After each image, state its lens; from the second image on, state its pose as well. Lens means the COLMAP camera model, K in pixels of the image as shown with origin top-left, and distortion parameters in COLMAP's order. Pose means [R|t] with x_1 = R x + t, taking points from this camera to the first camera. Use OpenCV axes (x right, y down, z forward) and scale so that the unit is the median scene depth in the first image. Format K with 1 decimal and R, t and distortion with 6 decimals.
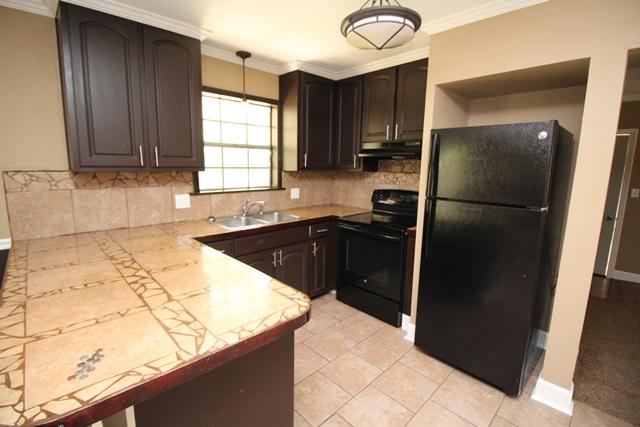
lens RADIAL K [[295.2, 0, 322.5], [0, 295.2, 210.1], [0, 0, 1]] dist [-0.001243, -0.012758]
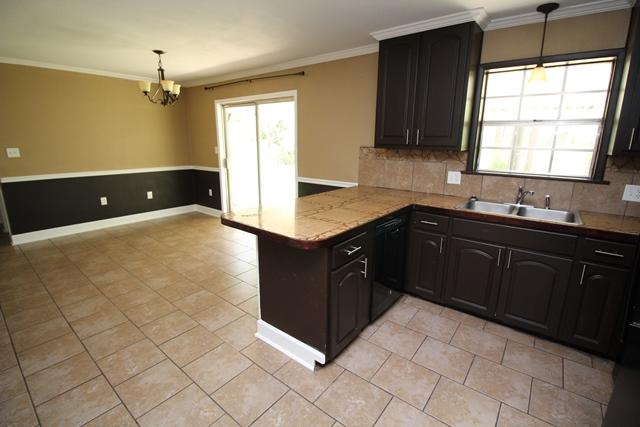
lens RADIAL K [[295.2, 0, 322.5], [0, 295.2, 210.1], [0, 0, 1]] dist [-0.001243, -0.012758]
pose [[0.131345, 0.209214, -0.969009, 0.503771], [-0.163109, 0.968716, 0.187042, -0.034805], [0.977826, 0.133487, 0.161361, 0.316943]]
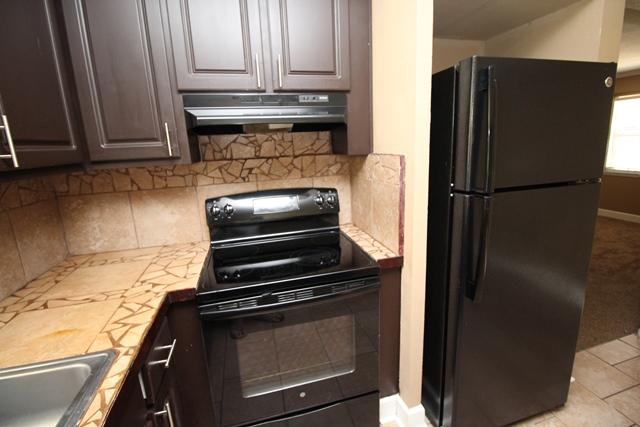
lens RADIAL K [[295.2, 0, 322.5], [0, 295.2, 210.1], [0, 0, 1]] dist [-0.001243, -0.012758]
pose [[0.486619, -0.230805, 0.842574, -0.160976], [0.191649, 0.969179, 0.154801, -0.105841], [-0.852334, 0.086149, 0.515854, 0.695078]]
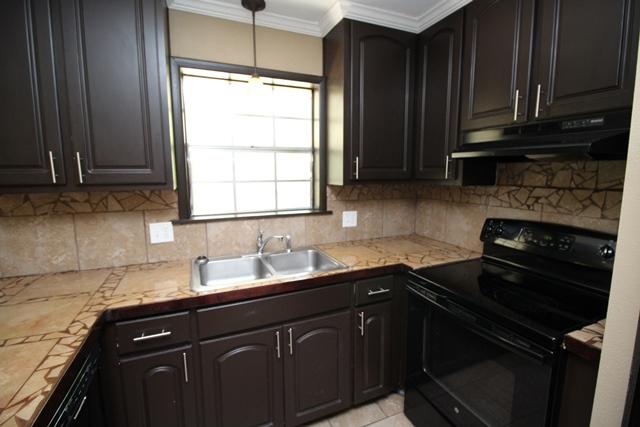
lens RADIAL K [[295.2, 0, 322.5], [0, 295.2, 210.1], [0, 0, 1]] dist [-0.001243, -0.012758]
pose [[0.933983, 0.024020, -0.356509, 0.100314], [-0.035071, 0.999083, -0.024567, -0.070222], [0.355592, 0.035448, 0.933969, 0.445829]]
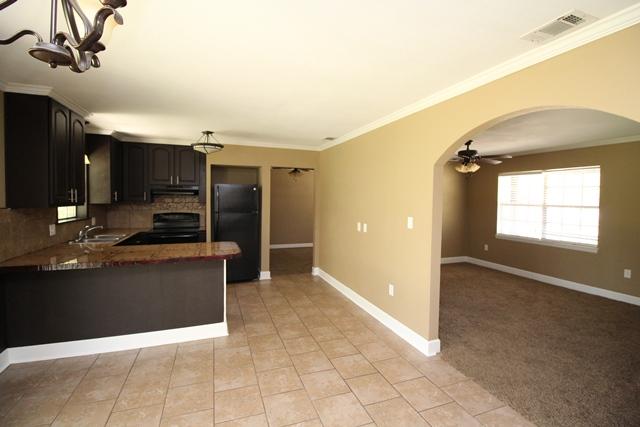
lens RADIAL K [[295.2, 0, 322.5], [0, 295.2, 210.1], [0, 0, 1]] dist [-0.001243, -0.012758]
pose [[0.403191, -0.050059, 0.913746, -1.025892], [0.134980, 0.990834, -0.005278, 0.043935], [-0.905106, 0.125466, 0.406252, -0.504309]]
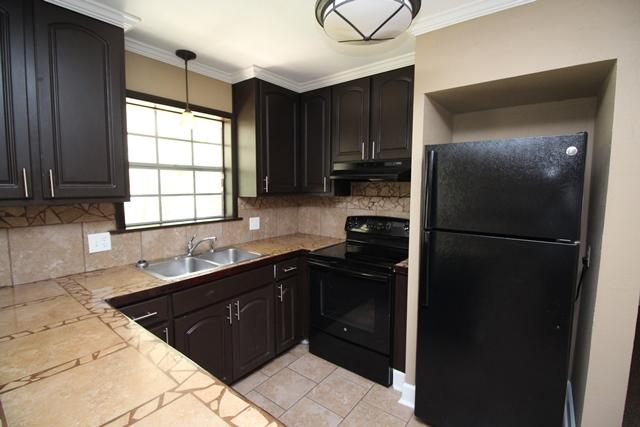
lens RADIAL K [[295.2, 0, 322.5], [0, 295.2, 210.1], [0, 0, 1]] dist [-0.001243, -0.012758]
pose [[0.989477, -0.027660, 0.142021, -0.023899], [0.037943, 0.996810, -0.070213, -0.034169], [-0.139626, 0.074862, 0.987370, 0.174672]]
